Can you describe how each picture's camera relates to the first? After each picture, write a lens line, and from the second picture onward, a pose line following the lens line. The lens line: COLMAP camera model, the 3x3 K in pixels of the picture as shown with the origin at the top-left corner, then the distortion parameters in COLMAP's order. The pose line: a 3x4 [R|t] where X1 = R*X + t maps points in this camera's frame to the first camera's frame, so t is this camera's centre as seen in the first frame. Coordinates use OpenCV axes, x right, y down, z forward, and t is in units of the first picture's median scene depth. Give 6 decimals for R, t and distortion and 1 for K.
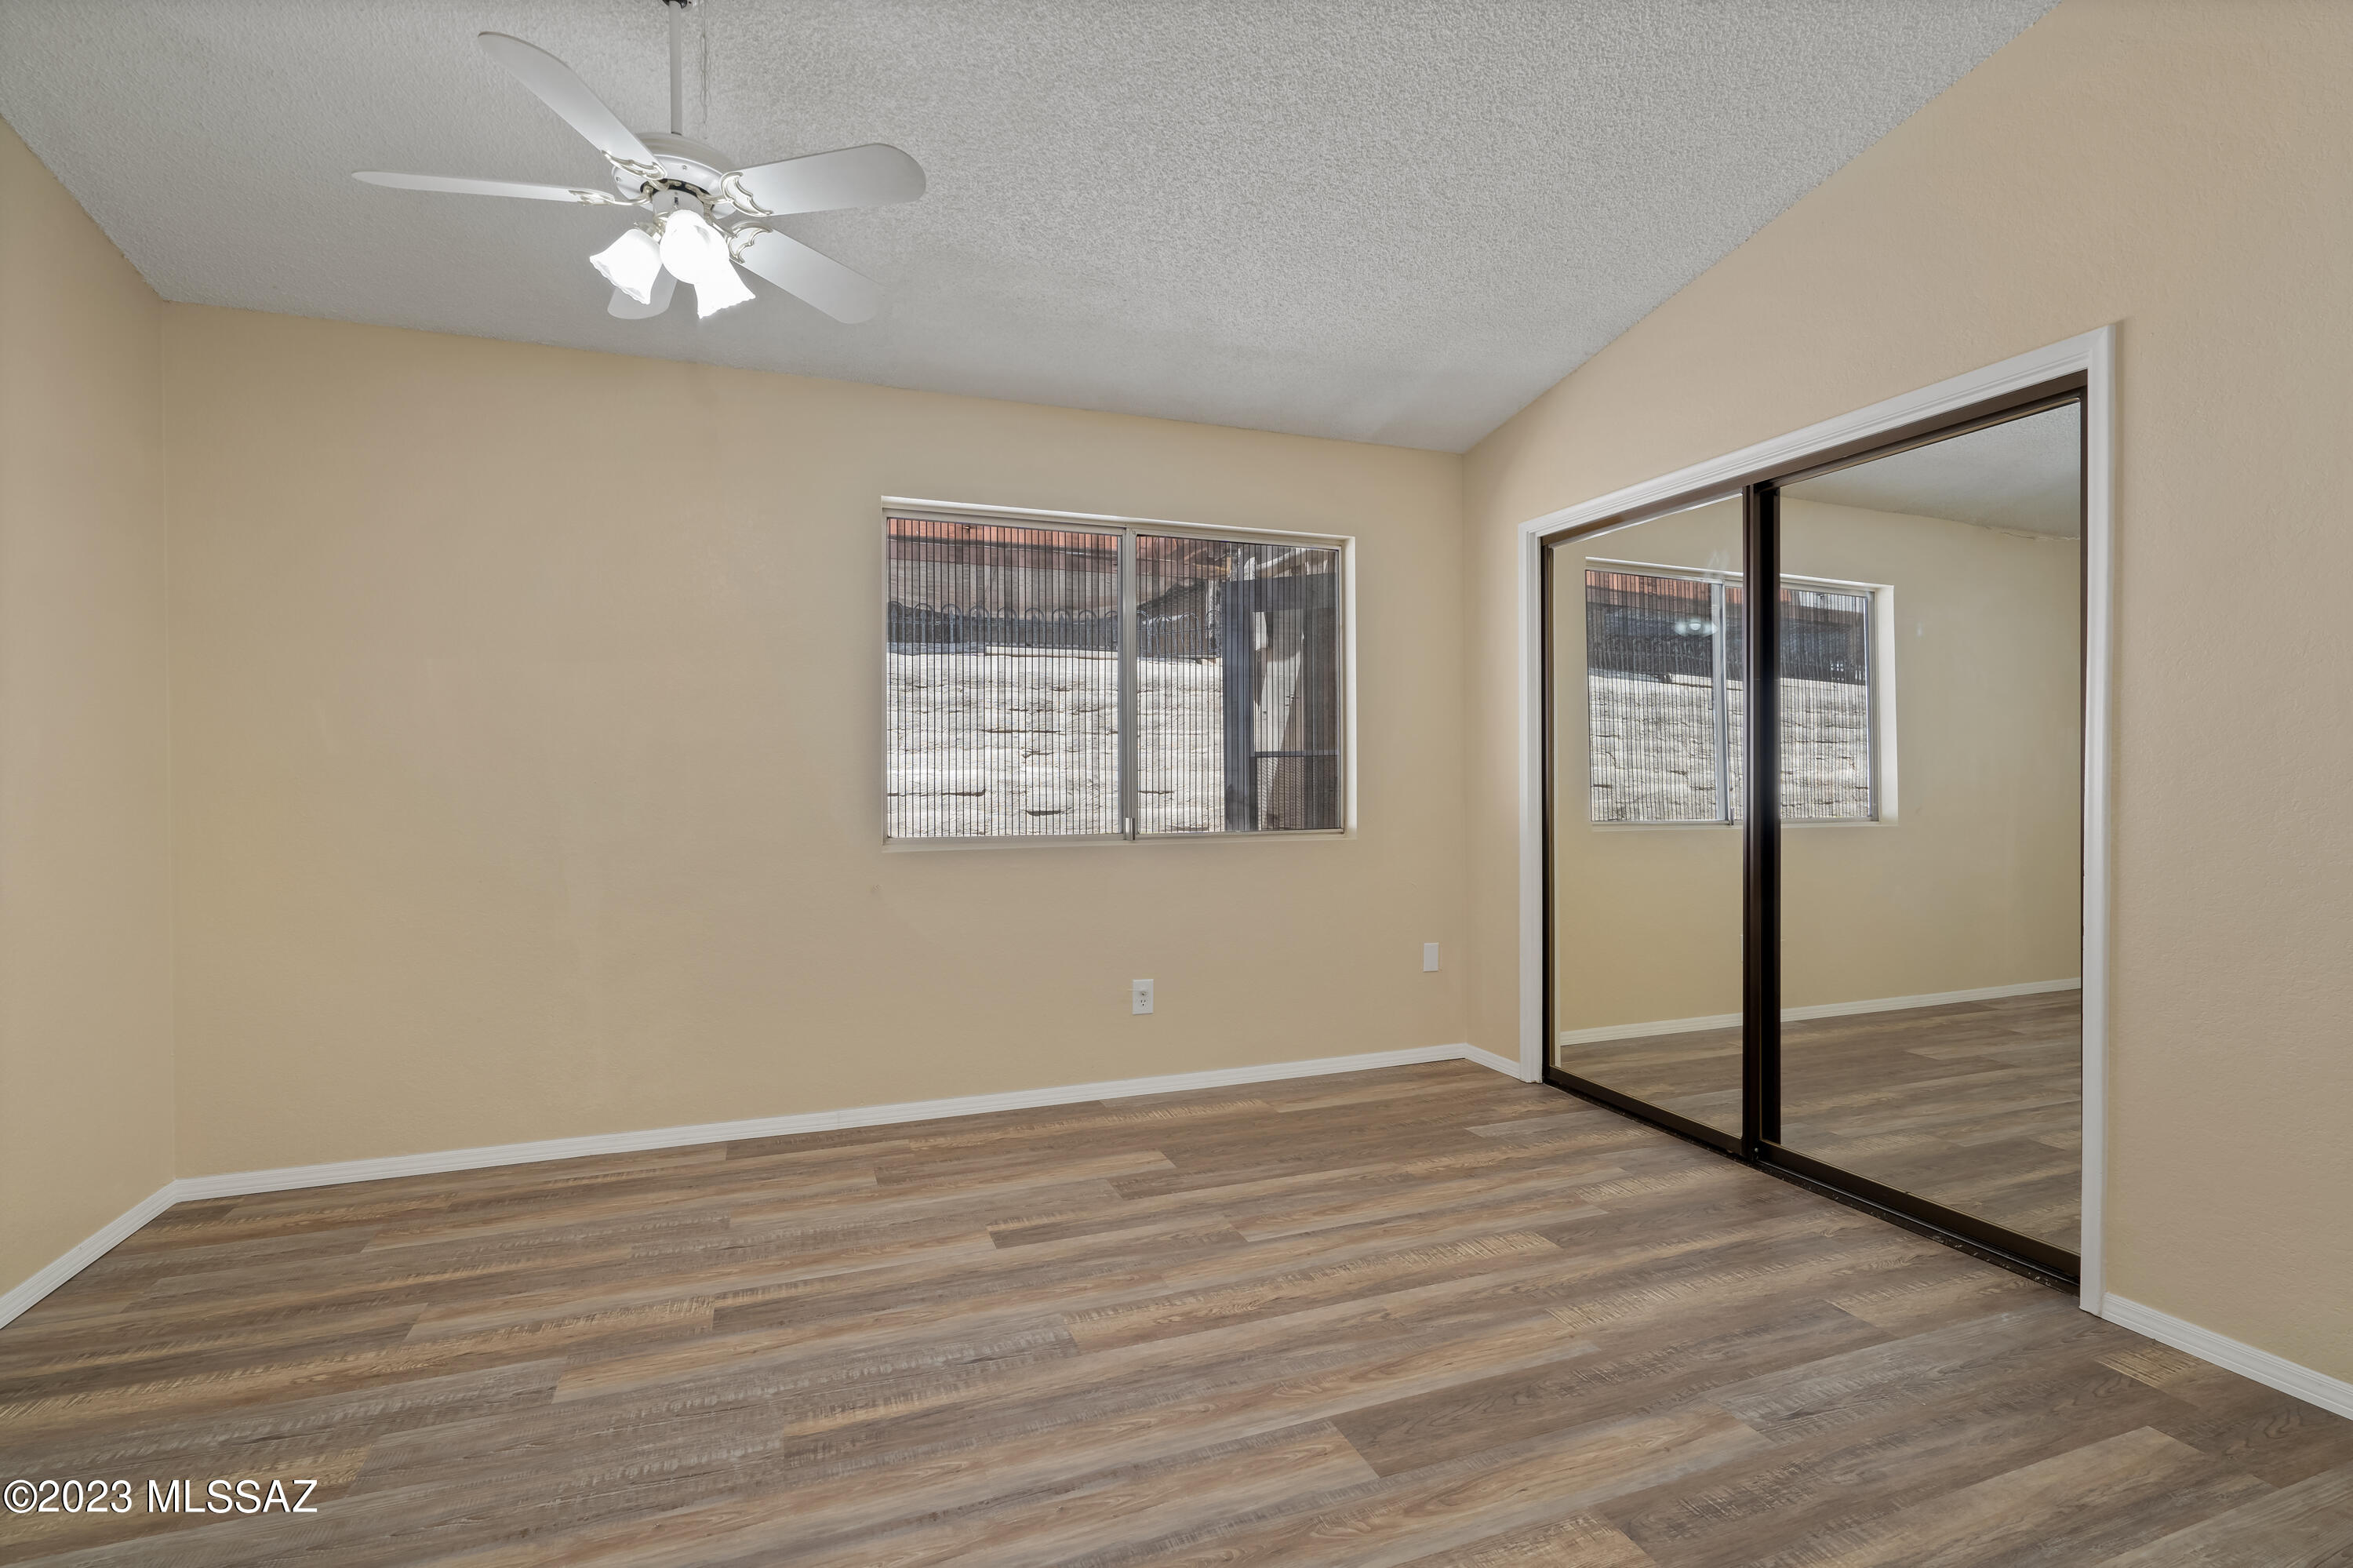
lens RADIAL K [[1089.8, 0, 1177.1], [0, 1089.8, 782.8], [0, 0, 1]] dist [-0.005678, 0.002090]
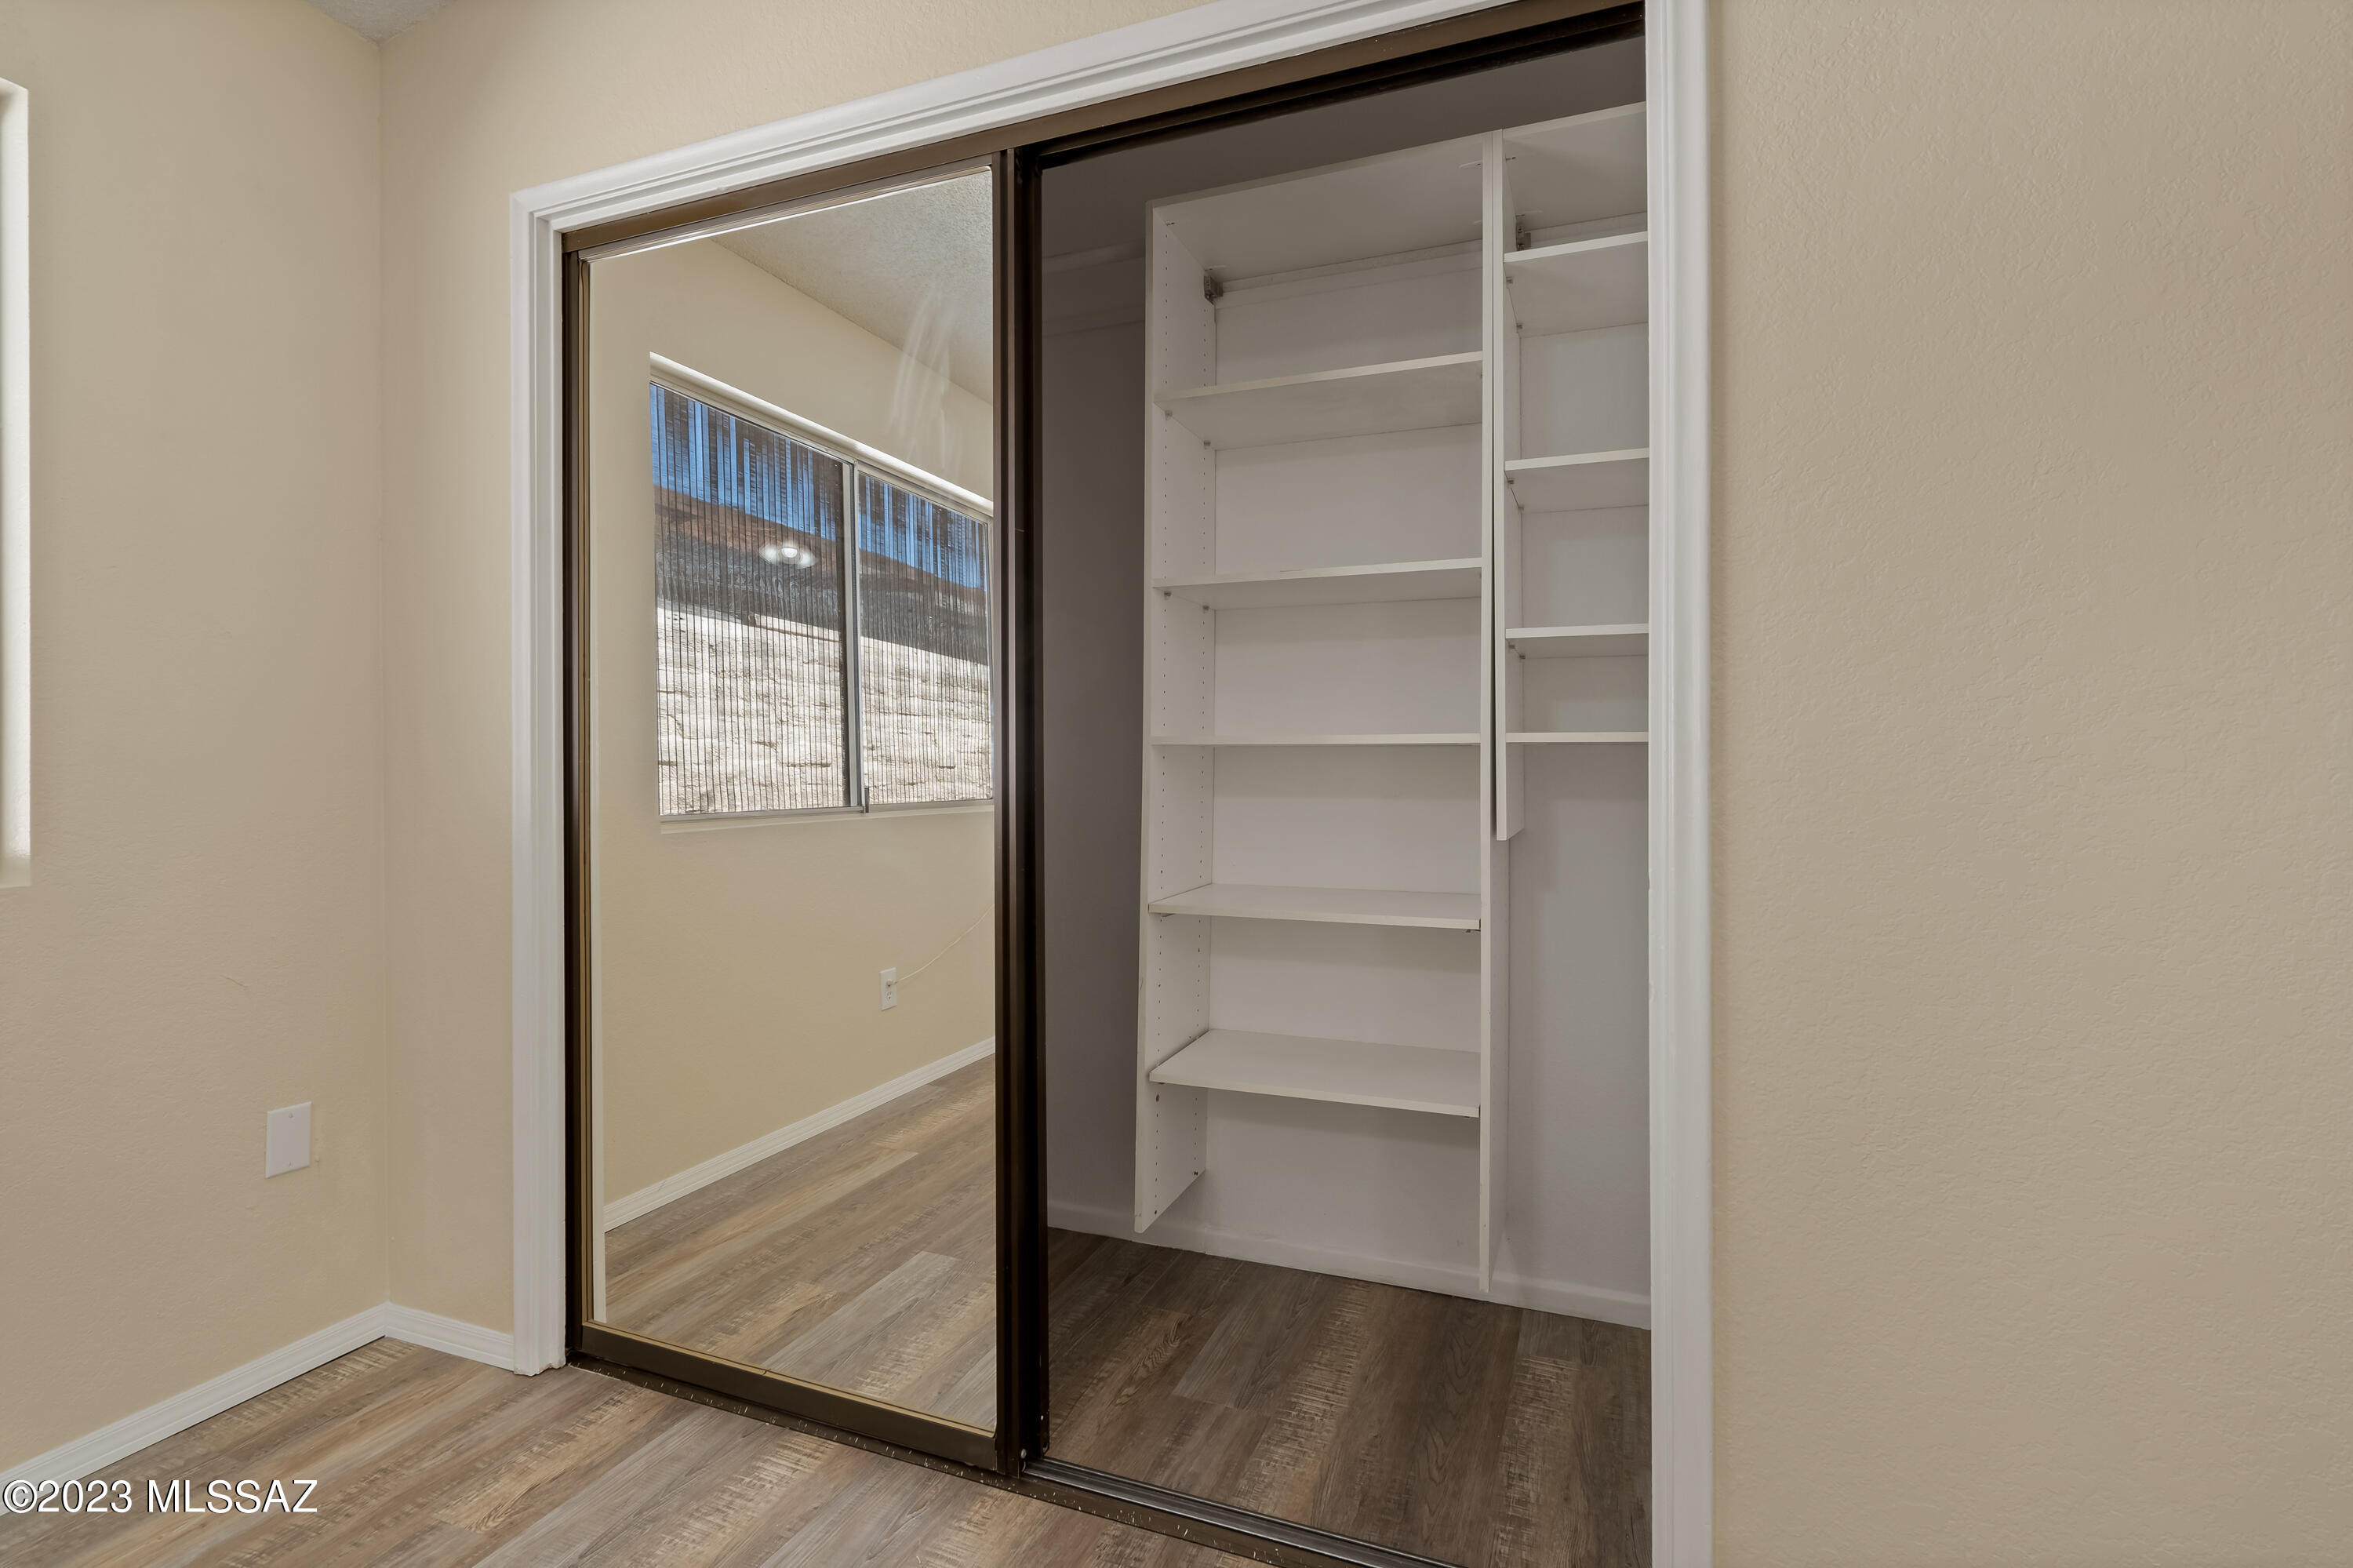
lens RADIAL K [[1089.8, 0, 1176.4], [0, 1089.8, 785.9], [0, 0, 1]] dist [-0.005678, 0.002090]
pose [[0.669826, -0.001811, 0.742516, 0.160079], [-0.001392, 0.999992, 0.003696, 0.019105], [-0.742517, -0.003509, 0.669818, 0.479580]]
